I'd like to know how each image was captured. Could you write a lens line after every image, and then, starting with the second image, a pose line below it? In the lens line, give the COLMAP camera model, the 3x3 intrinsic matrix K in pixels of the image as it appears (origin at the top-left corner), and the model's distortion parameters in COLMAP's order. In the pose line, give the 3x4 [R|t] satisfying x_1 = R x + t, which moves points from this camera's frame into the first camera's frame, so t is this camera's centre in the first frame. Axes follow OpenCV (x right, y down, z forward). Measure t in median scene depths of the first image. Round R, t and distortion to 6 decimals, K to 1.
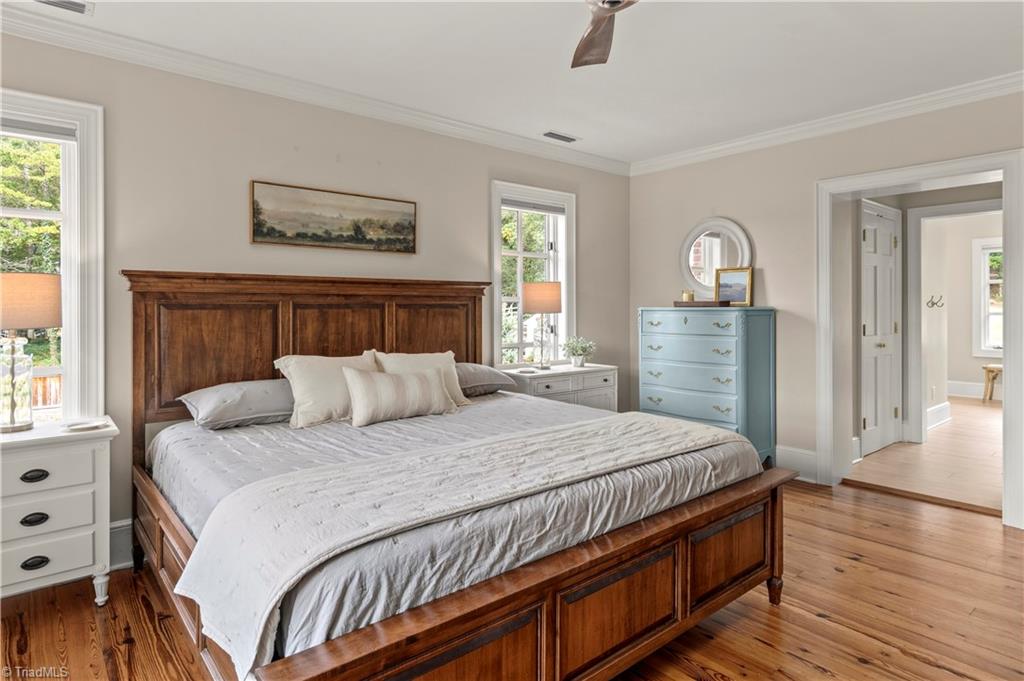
lens RADIAL K [[580.8, 0, 518.6], [0, 580.8, 307.9], [0, 0, 1]] dist [0.010983, -0.002429]
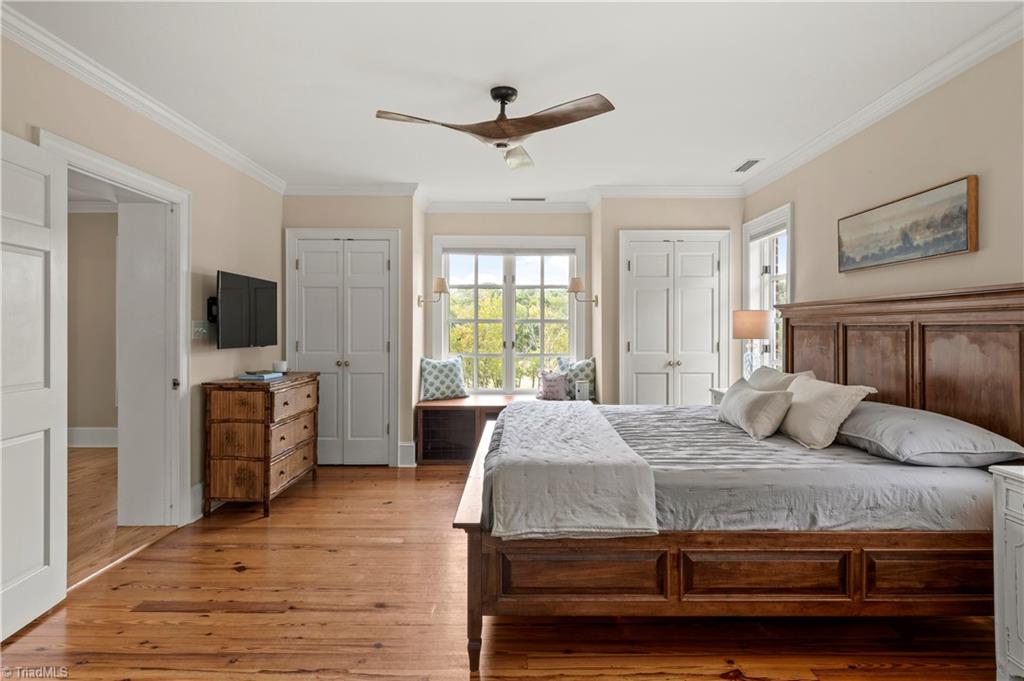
lens RADIAL K [[538.5, 0, 512.1], [0, 538.5, 332.2], [0, 0, 1]] dist [0.005953, 0.000971]
pose [[-0.649018, 0.007483, -0.760736, 0.796711], [0.000049, 0.999952, 0.009794, -0.003367], [0.760773, 0.006319, -0.648987, 1.207970]]
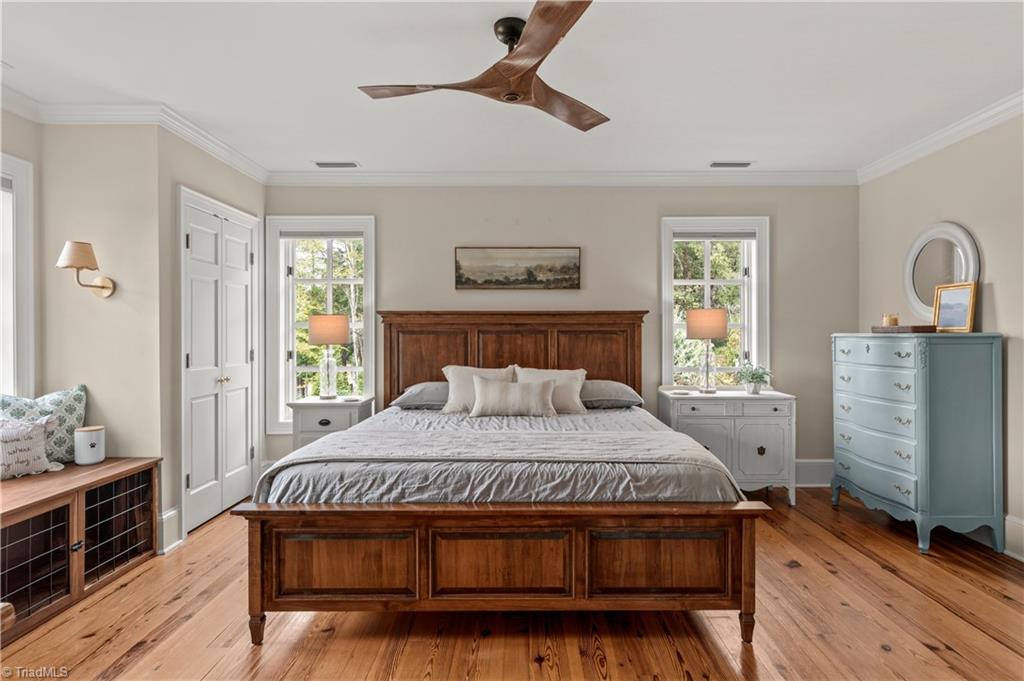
lens RADIAL K [[538.5, 0, 510.5], [0, 538.5, 339.3], [0, 0, 1]] dist [0.005953, 0.000971]
pose [[0.755378, 0.007960, -0.655241, 0.547672], [-0.001945, 0.999949, 0.009906, 0.001174], [0.655287, -0.006208, 0.755355, 0.056812]]
